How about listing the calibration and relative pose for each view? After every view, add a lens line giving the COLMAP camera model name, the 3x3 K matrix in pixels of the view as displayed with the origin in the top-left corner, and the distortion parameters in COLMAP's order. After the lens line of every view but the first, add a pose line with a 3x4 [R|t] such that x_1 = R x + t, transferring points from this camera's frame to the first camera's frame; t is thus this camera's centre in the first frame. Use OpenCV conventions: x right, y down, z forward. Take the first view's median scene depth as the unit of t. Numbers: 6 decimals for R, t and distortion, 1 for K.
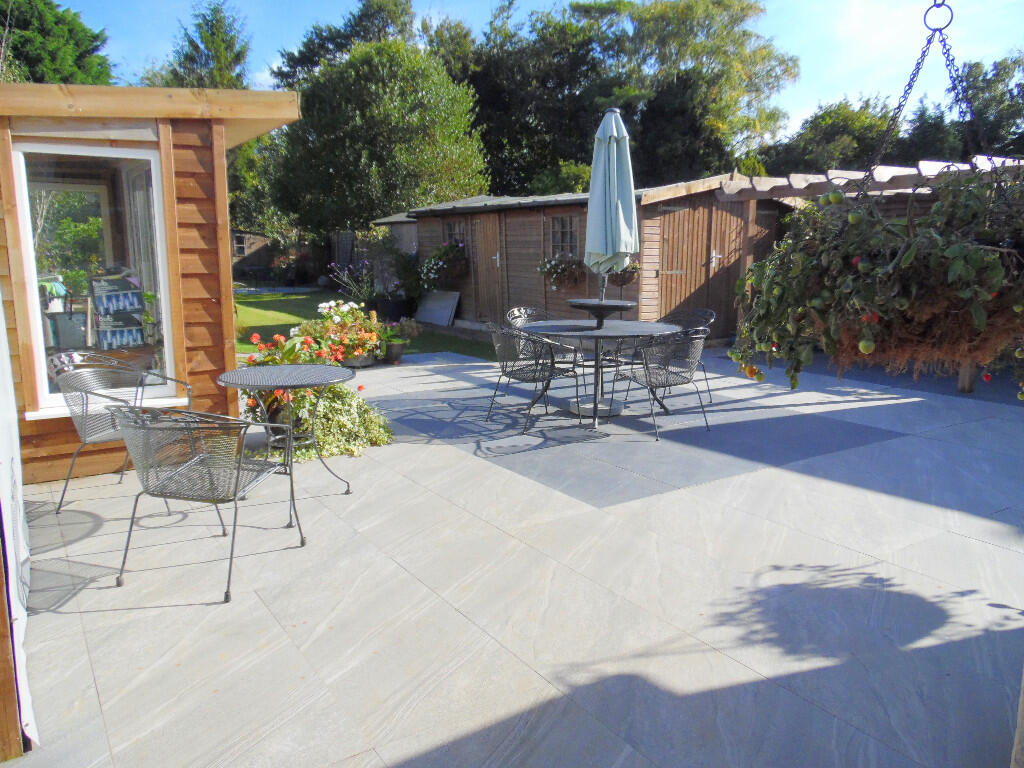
lens RADIAL K [[770.5, 0, 514.0], [0, 770.5, 379.2], [0, 0, 1]] dist [-0.025614, 0.053374]
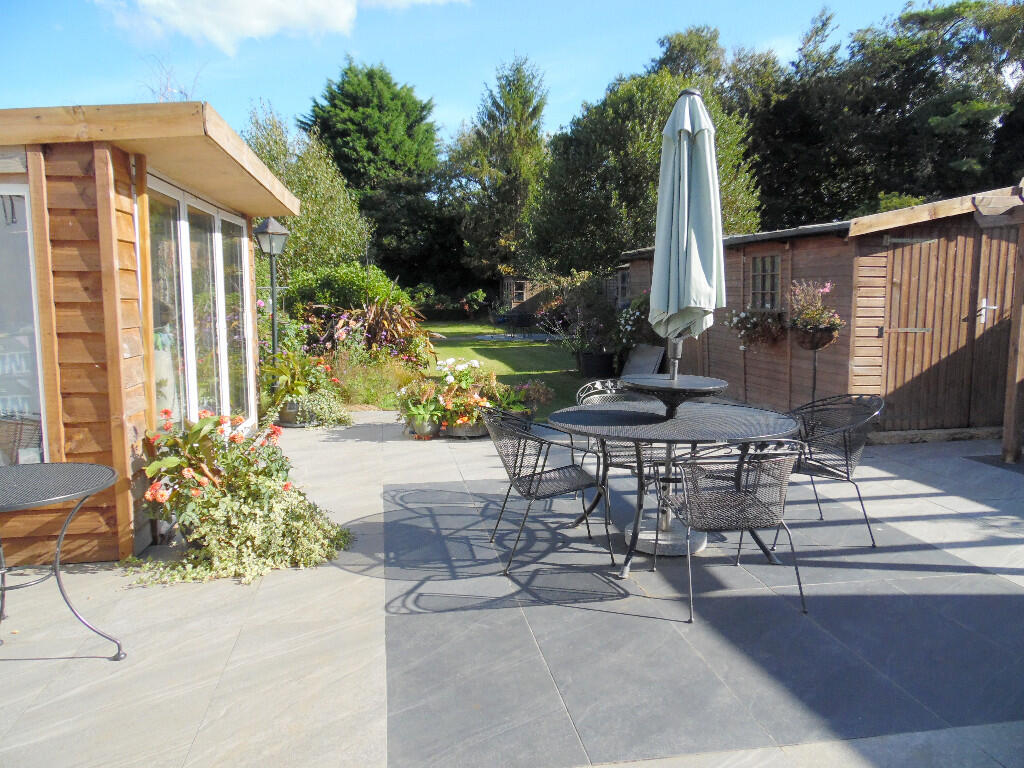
lens RADIAL K [[770.5, 0, 514.0], [0, 770.5, 379.2], [0, 0, 1]] dist [-0.025614, 0.053374]
pose [[0.914746, 0.041359, -0.401907, 0.155727], [-0.064258, 0.996978, -0.043655, -0.038675], [0.398887, 0.065759, 0.914639, 0.207653]]
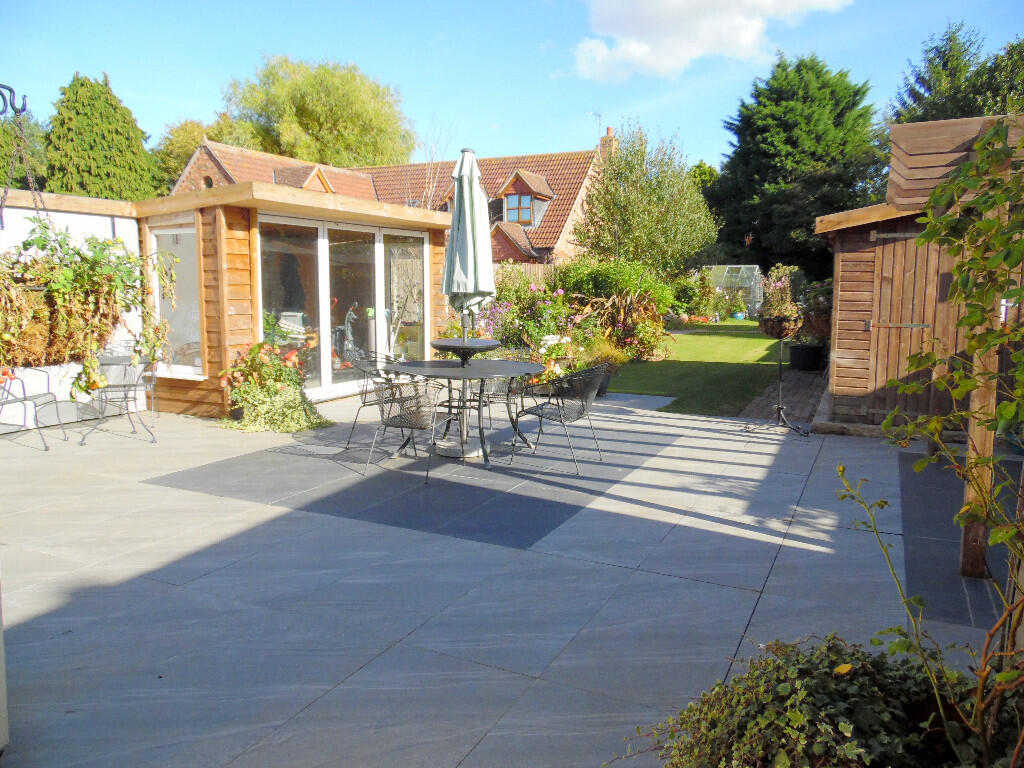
lens RADIAL K [[770.5, 0, 514.0], [0, 770.5, 379.2], [0, 0, 1]] dist [-0.025614, 0.053374]
pose [[0.509863, 0.107520, -0.853510, 0.609084], [-0.152221, 0.987779, 0.033501, -0.058381], [0.846681, 0.112841, 0.519999, 0.333123]]
